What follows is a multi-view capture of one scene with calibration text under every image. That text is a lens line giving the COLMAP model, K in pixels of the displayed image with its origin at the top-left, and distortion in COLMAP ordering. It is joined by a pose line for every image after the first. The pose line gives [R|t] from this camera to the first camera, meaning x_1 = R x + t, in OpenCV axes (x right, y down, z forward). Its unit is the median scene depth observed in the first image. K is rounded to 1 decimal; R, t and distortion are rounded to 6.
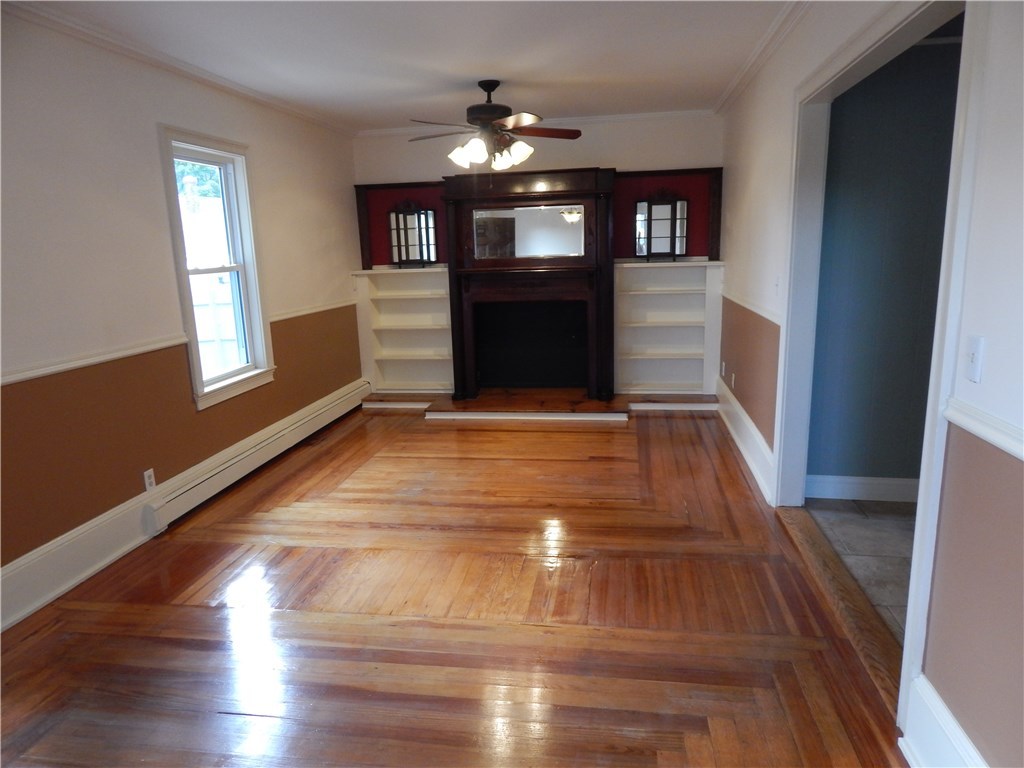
lens RADIAL K [[678.5, 0, 511.8], [0, 678.5, 384.8], [0, 0, 1]] dist [-0.022226, 0.012658]
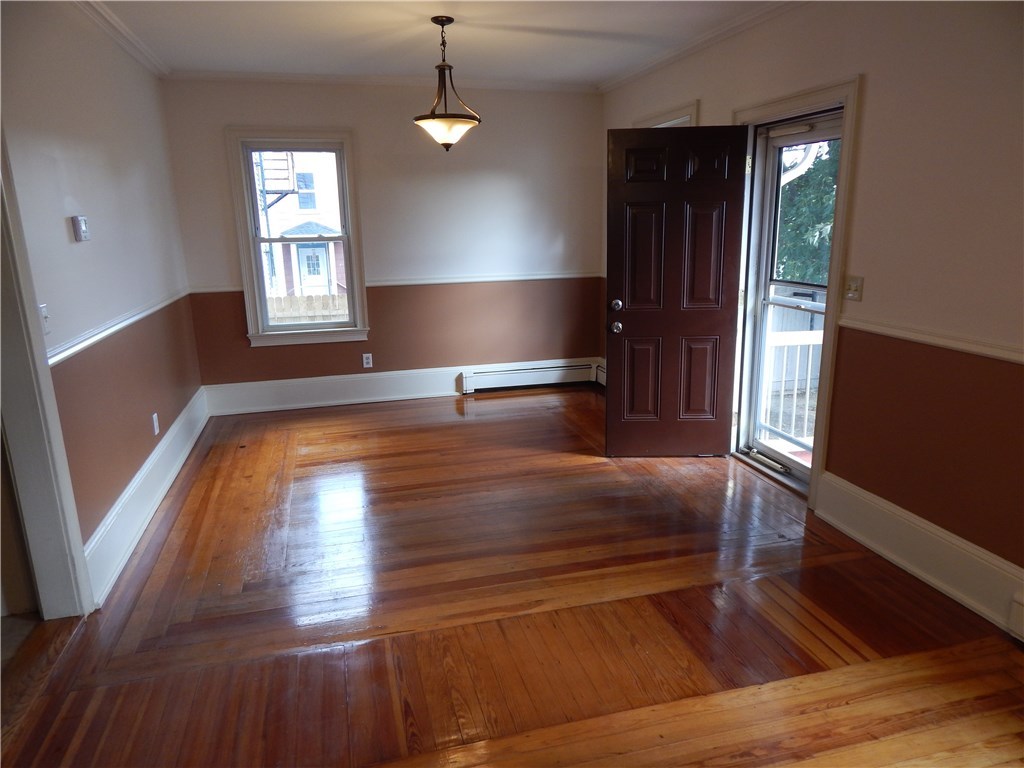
lens RADIAL K [[678.5, 0, 509.4], [0, 678.5, 384.6], [0, 0, 1]] dist [-0.022226, 0.012658]
pose [[-0.912459, 0.139882, -0.384514, 0.192145], [-0.038835, 0.905898, 0.421712, -0.332479], [0.407320, 0.399727, -0.821163, 1.566687]]
